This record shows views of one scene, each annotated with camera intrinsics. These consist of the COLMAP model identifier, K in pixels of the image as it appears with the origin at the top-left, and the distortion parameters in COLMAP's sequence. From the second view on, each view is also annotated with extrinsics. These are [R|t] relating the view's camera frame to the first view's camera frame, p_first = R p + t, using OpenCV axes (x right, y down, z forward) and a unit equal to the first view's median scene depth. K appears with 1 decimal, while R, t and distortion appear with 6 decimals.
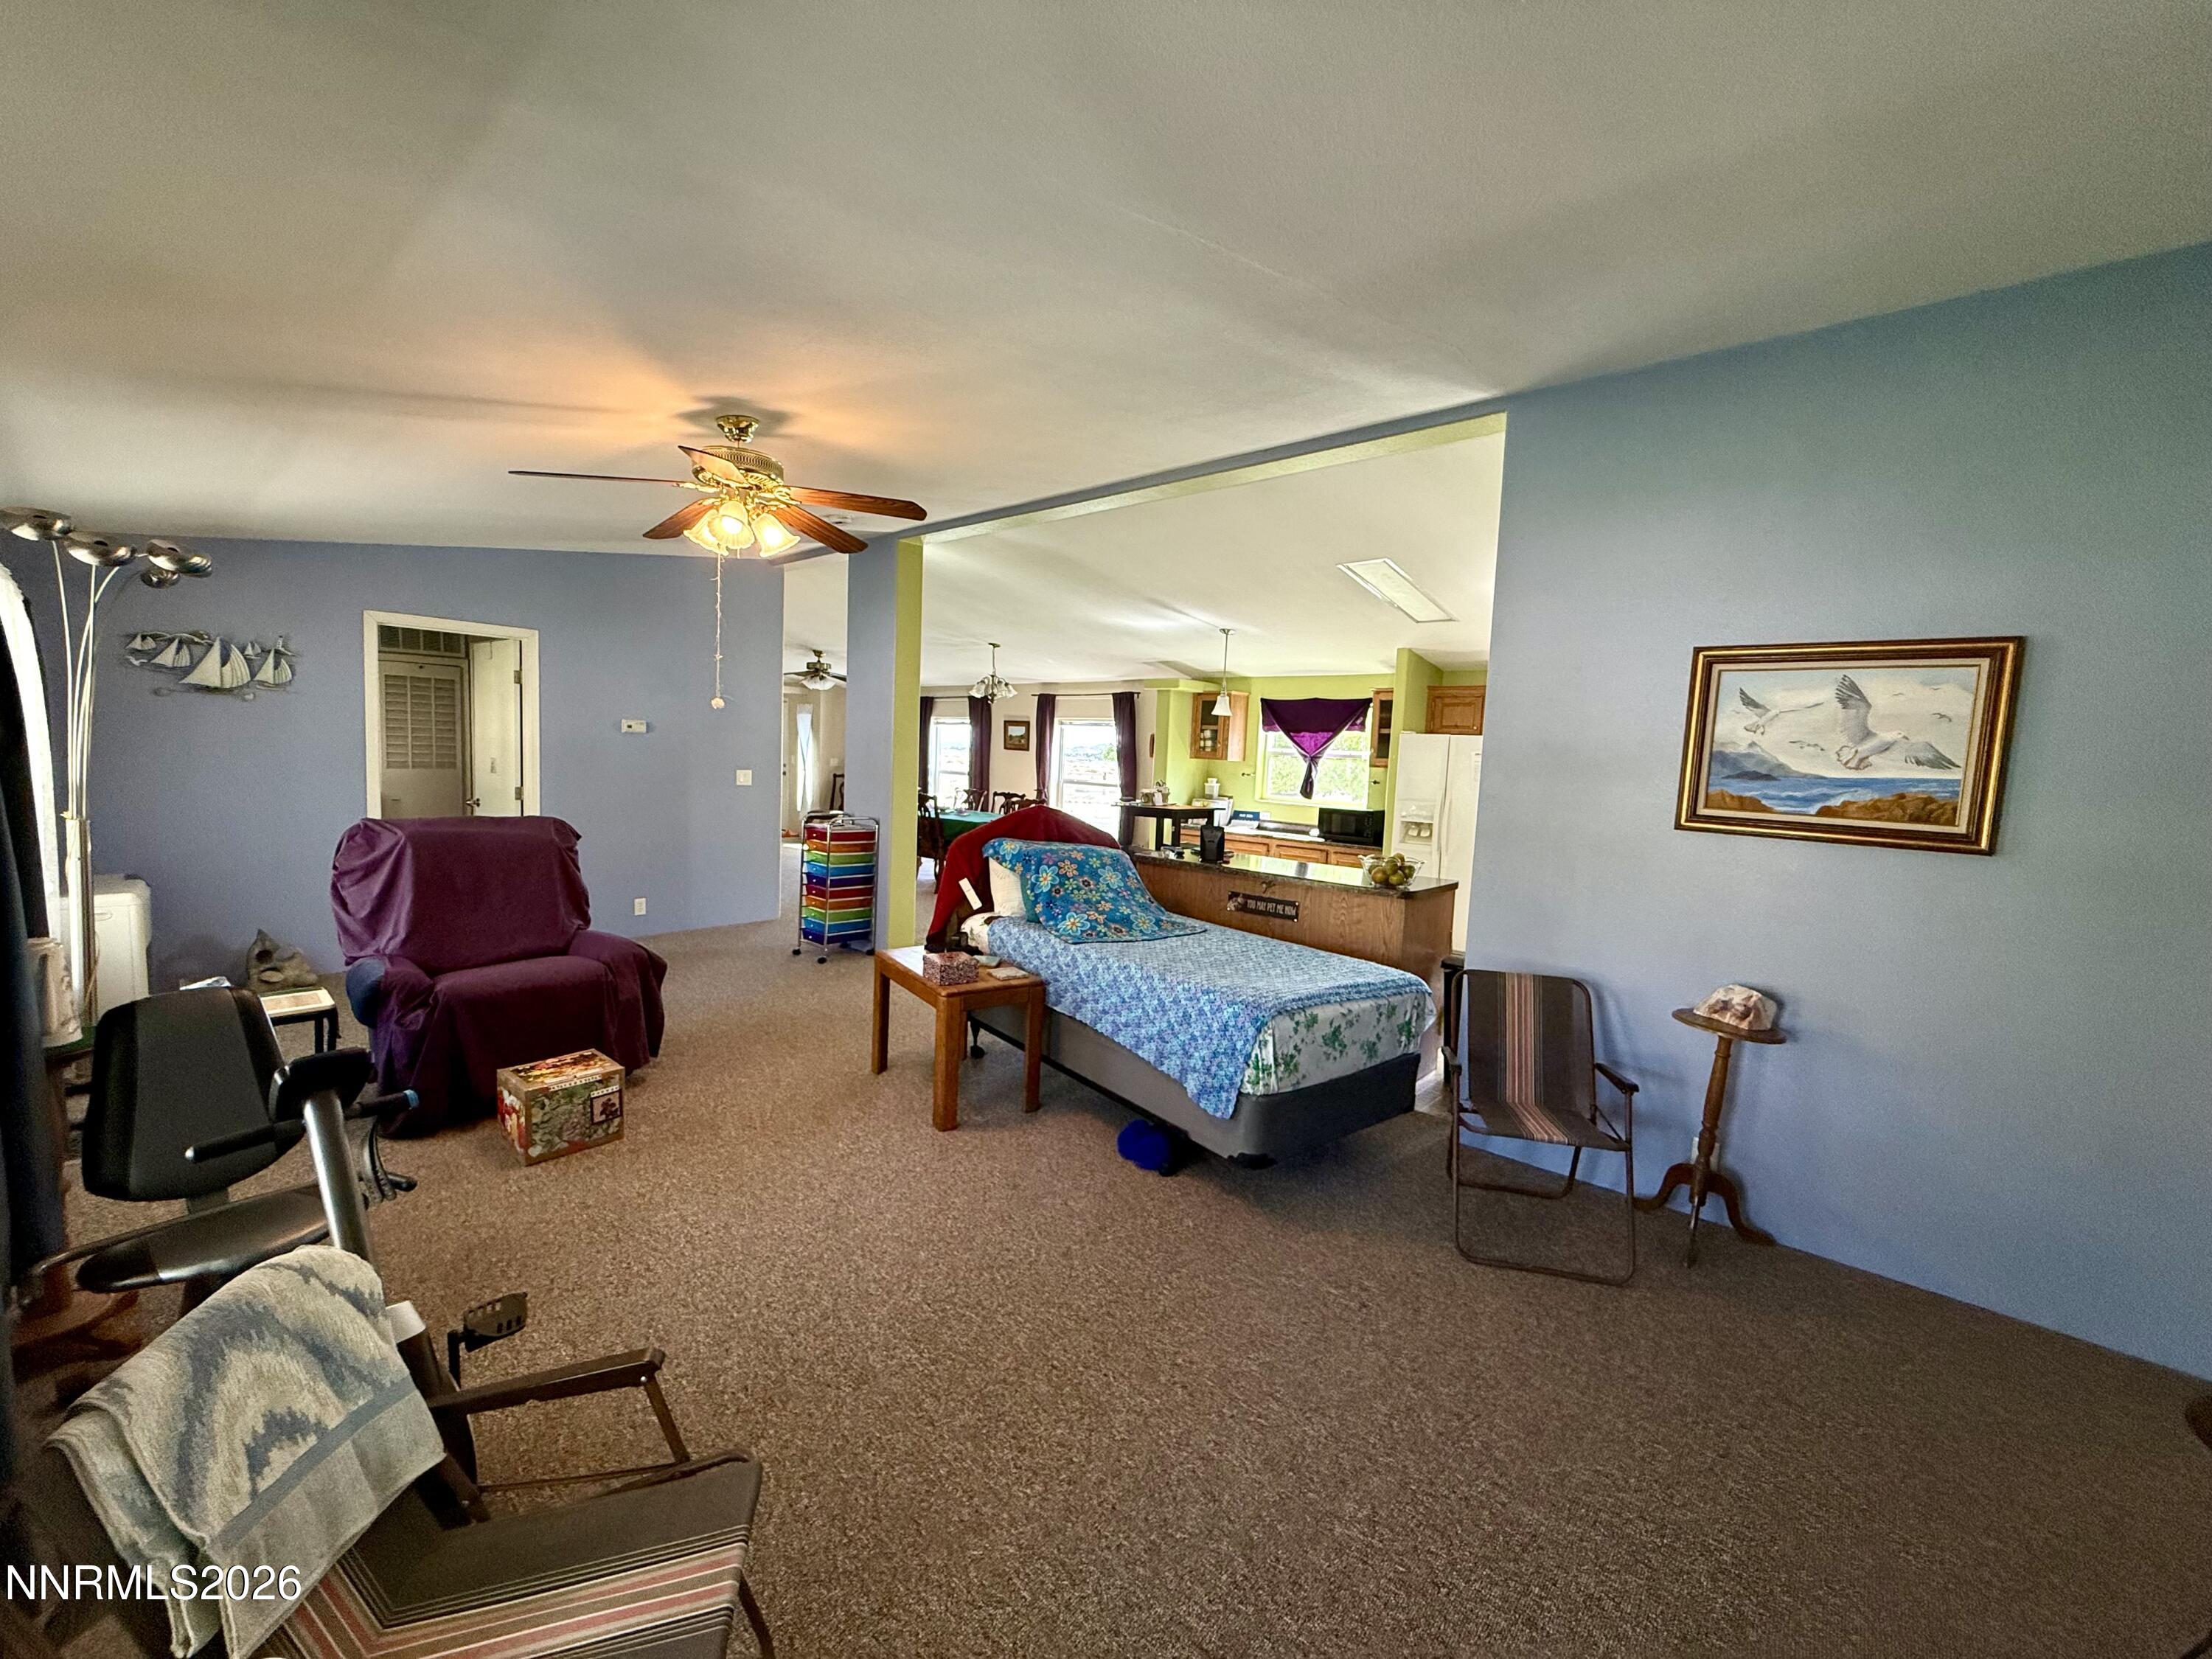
lens RADIAL K [[879.2, 0, 1102.4], [0, 879.2, 828.6], [0, 0, 1]] dist [0.000232, -0.000334]
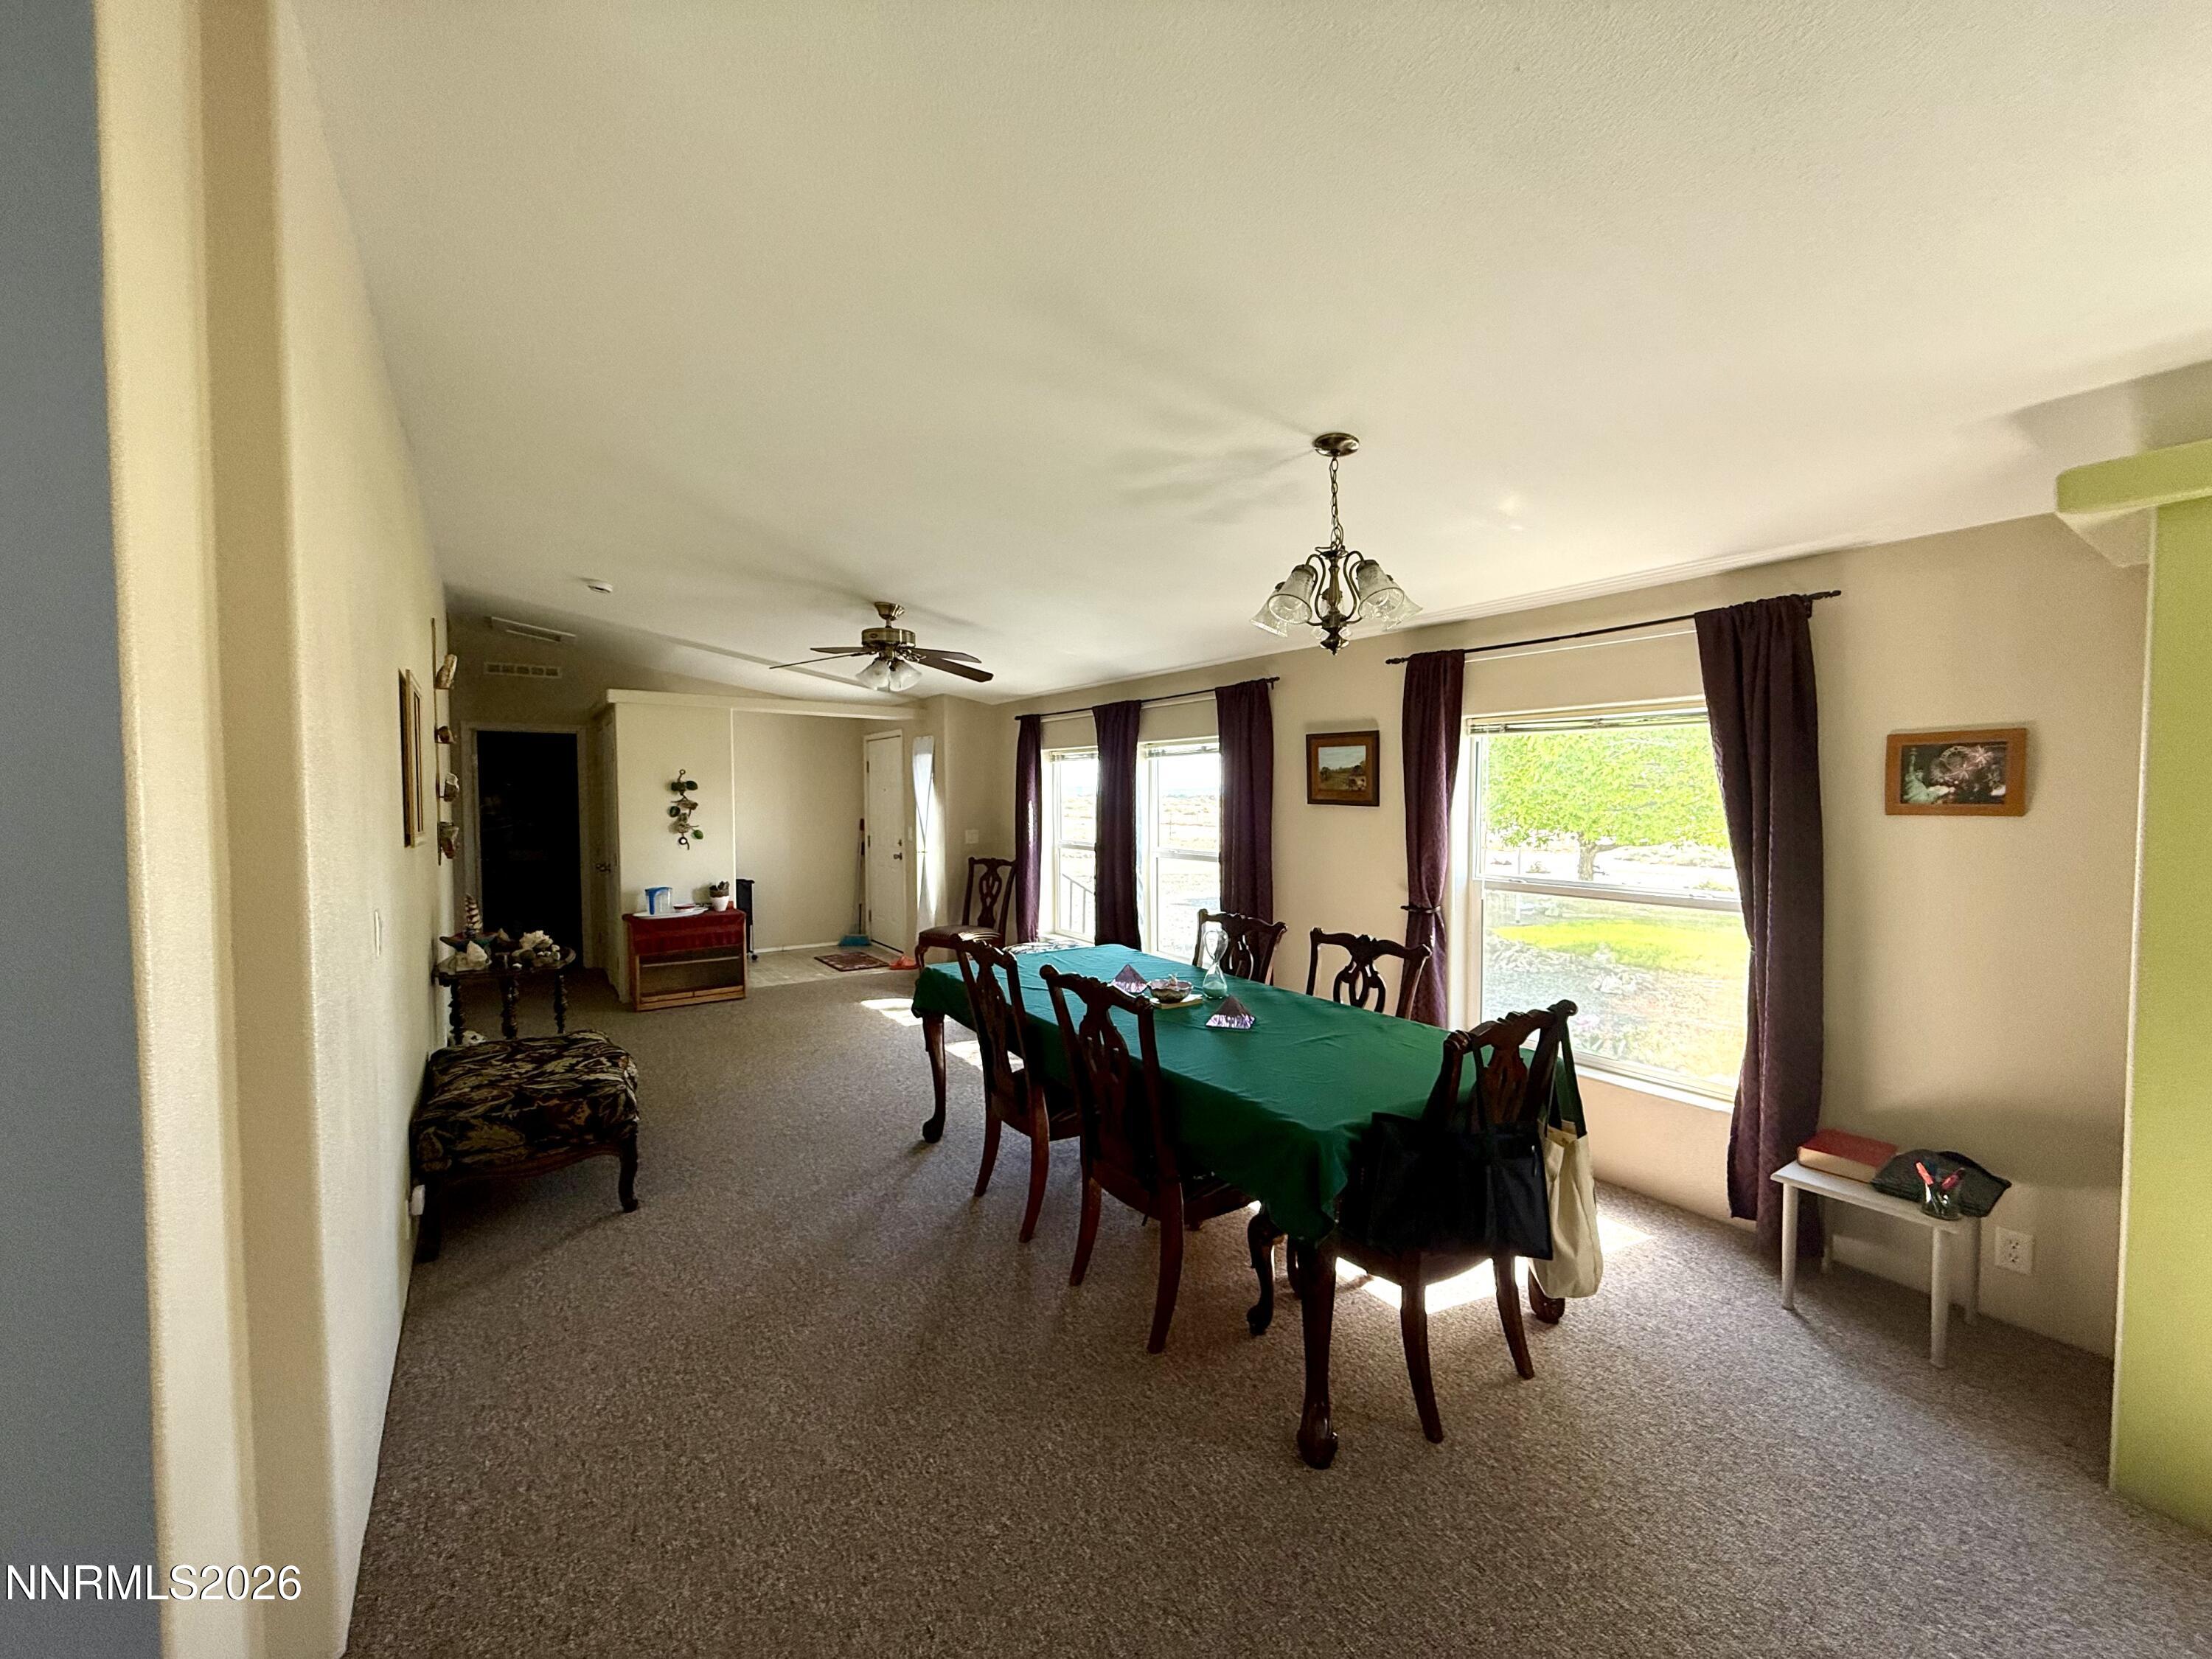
lens RADIAL K [[879.2, 0, 1102.4], [0, 879.2, 828.6], [0, 0, 1]] dist [0.000232, -0.000334]
pose [[0.968104, -0.034641, -0.248141, -0.105770], [0.021567, 0.998242, -0.055215, -0.058829], [0.249617, 0.048102, 0.967149, 0.586154]]
